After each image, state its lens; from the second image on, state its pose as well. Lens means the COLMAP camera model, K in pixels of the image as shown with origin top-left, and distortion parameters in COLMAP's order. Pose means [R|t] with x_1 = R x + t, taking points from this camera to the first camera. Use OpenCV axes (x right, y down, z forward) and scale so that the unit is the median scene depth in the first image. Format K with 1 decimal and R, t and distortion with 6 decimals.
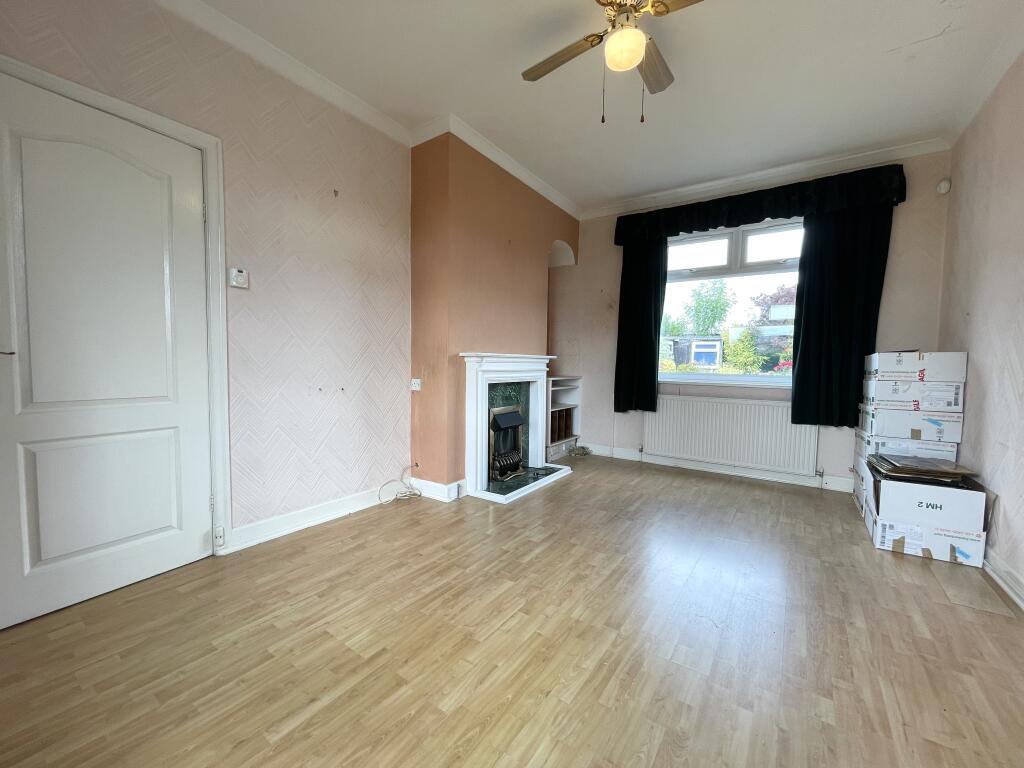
lens RADIAL K [[415.3, 0, 505.3], [0, 415.3, 386.4], [0, 0, 1]] dist [0.000423, 0.000612]
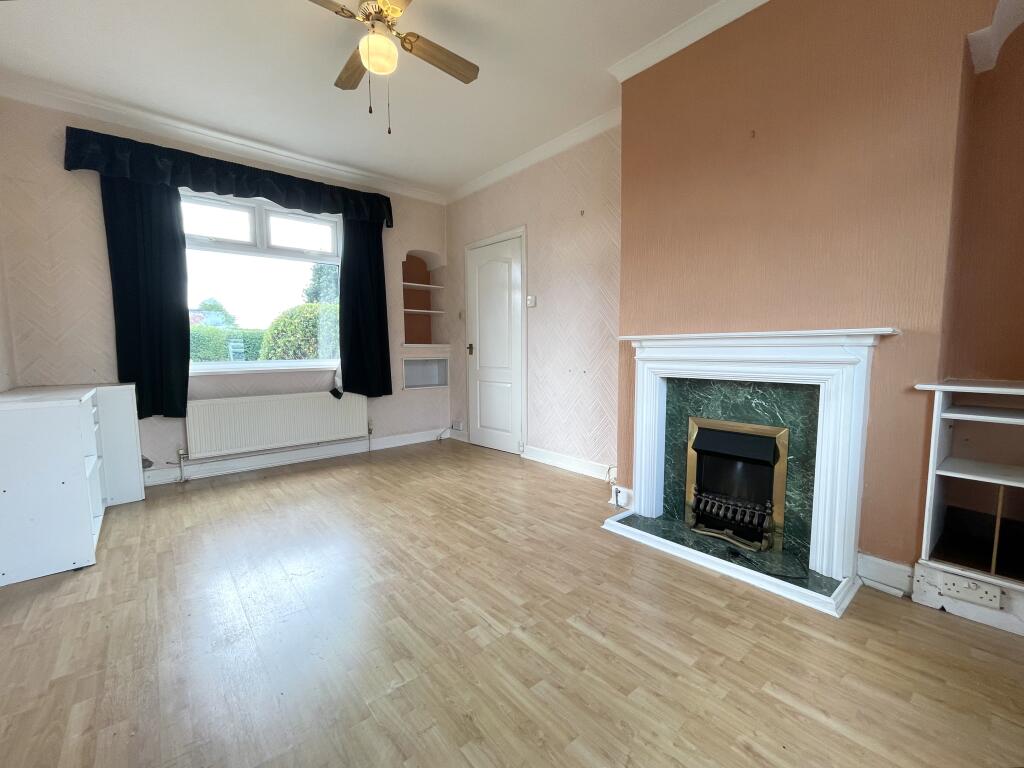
lens RADIAL K [[415.3, 0, 505.3], [0, 415.3, 386.4], [0, 0, 1]] dist [0.000423, 0.000612]
pose [[-0.243887, 0.076694, -0.966766, 1.040057], [-0.051736, 0.994420, 0.091939, -0.062125], [0.968423, 0.072440, -0.238559, 1.302252]]
